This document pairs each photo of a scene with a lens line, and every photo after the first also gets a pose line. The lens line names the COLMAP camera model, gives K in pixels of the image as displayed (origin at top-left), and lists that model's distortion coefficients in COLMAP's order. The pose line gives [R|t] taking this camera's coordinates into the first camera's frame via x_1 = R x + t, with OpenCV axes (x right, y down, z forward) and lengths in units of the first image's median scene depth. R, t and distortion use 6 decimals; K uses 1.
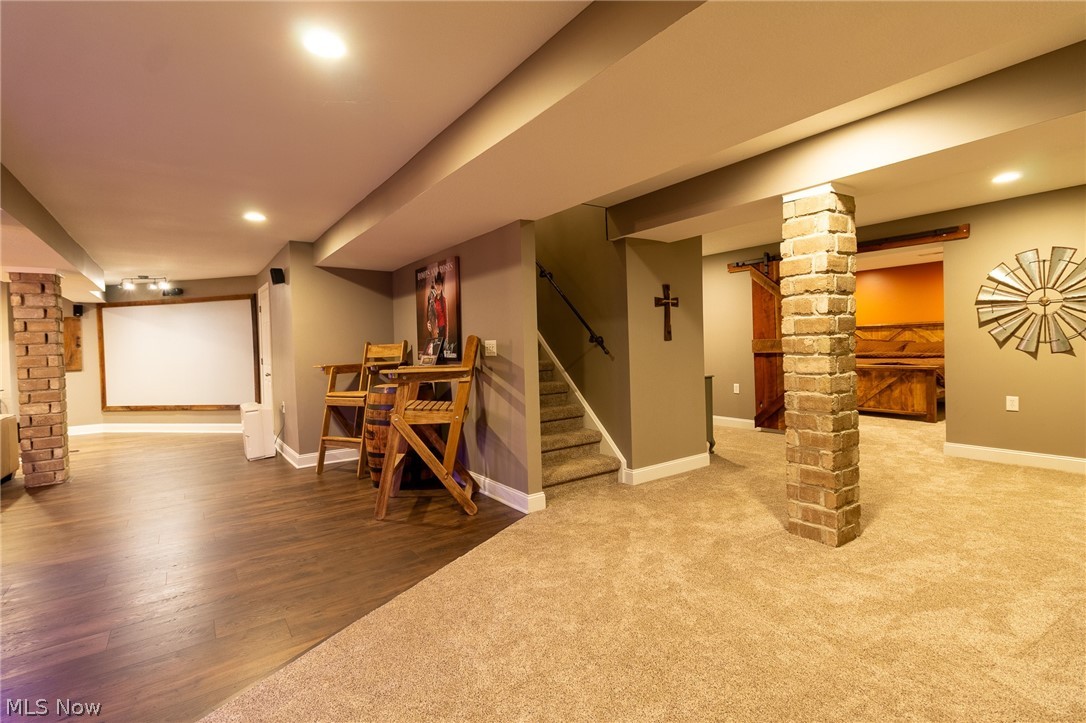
lens RADIAL K [[506.5, 0, 542.2], [0, 506.5, 351.7], [0, 0, 1]] dist [0.001628, 0.001452]
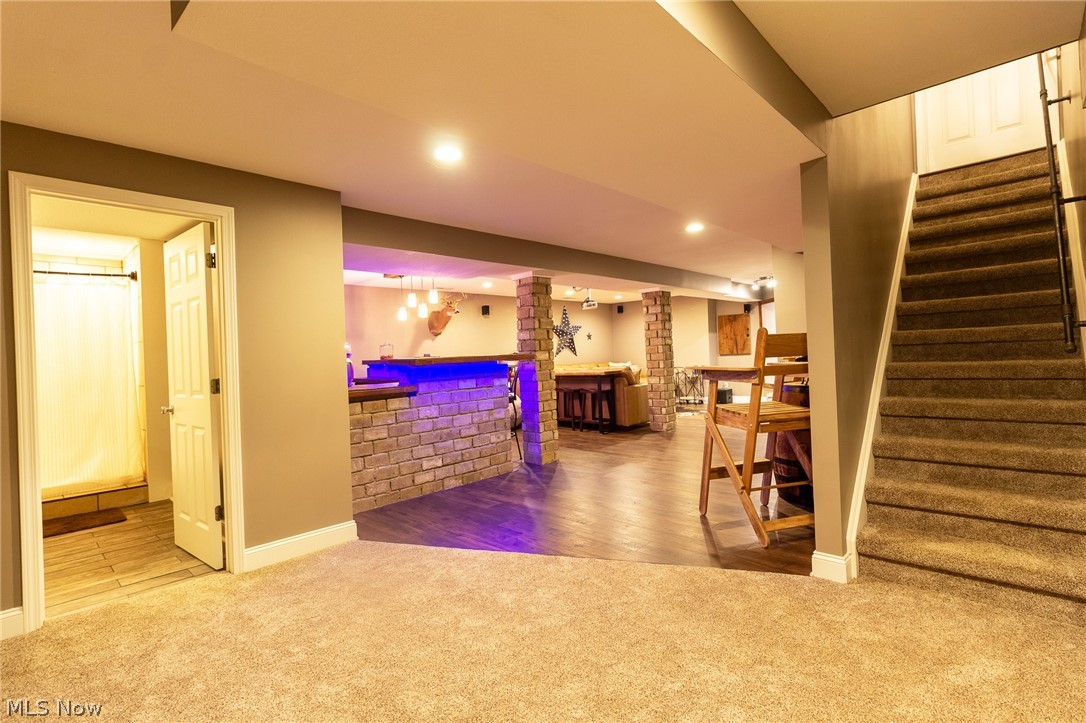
lens RADIAL K [[506.5, 0, 542.2], [0, 506.5, 351.7], [0, 0, 1]] dist [0.001628, 0.001452]
pose [[0.196480, 0.017192, -0.980357, 0.826848], [0.019383, 0.999583, 0.021414, -0.024212], [0.980316, -0.023210, 0.196065, 0.698305]]
